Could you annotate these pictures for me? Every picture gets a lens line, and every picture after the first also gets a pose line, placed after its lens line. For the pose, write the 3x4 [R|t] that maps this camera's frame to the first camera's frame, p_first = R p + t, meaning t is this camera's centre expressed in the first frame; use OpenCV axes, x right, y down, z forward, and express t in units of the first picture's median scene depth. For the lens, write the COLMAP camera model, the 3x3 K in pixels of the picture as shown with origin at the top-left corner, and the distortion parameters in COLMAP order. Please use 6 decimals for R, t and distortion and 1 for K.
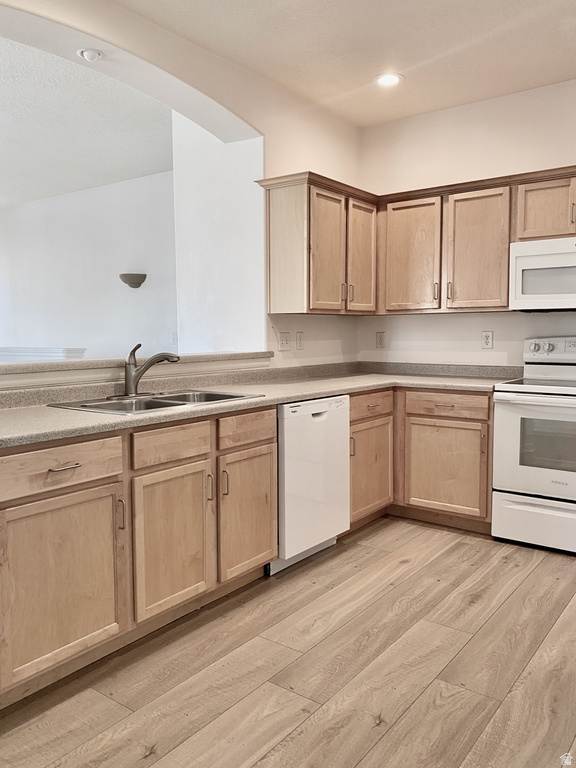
lens RADIAL K [[640.3, 0, 292.7], [0, 640.3, 378.7], [0, 0, 1]] dist [0.041833, -0.012281]
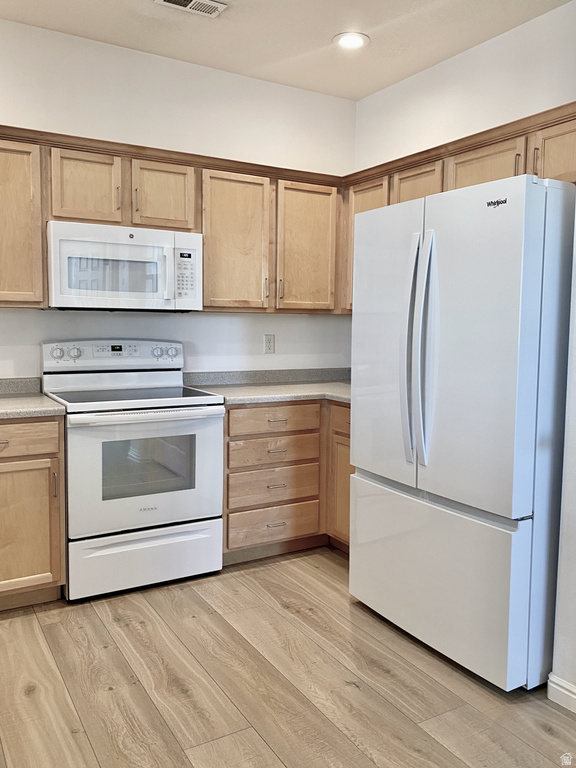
lens RADIAL K [[640.3, 0, 292.7], [0, 640.3, 378.7], [0, 0, 1]] dist [0.041833, -0.012281]
pose [[0.398048, -0.073570, 0.914410, -0.271919], [0.057352, 0.996825, 0.055235, -0.048034], [-0.915570, 0.030457, 0.401004, 0.433900]]
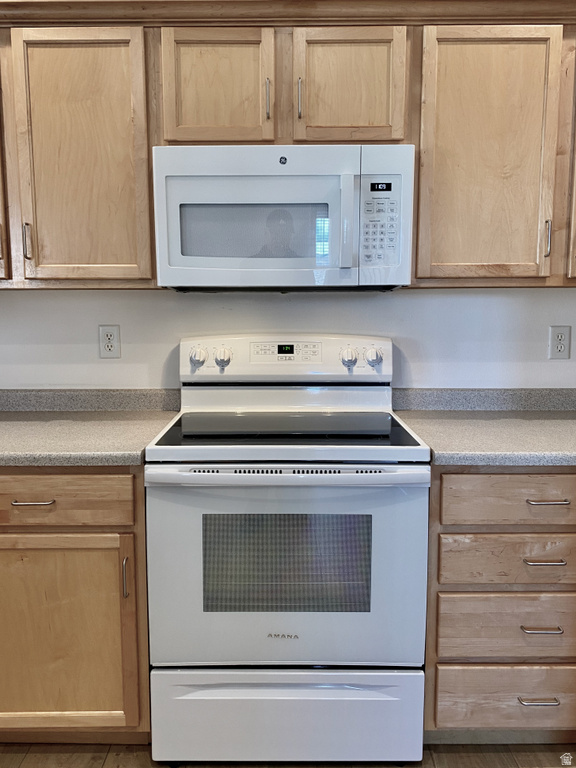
lens RADIAL K [[610.1, 0, 284.4], [0, 610.1, 376.2], [0, 0, 1]] dist [0.040006, -0.066641]
pose [[0.815198, -0.067824, 0.575198, 0.144403], [0.045638, 0.997554, 0.052946, -0.059885], [-0.577382, -0.016911, 0.816299, 0.572861]]
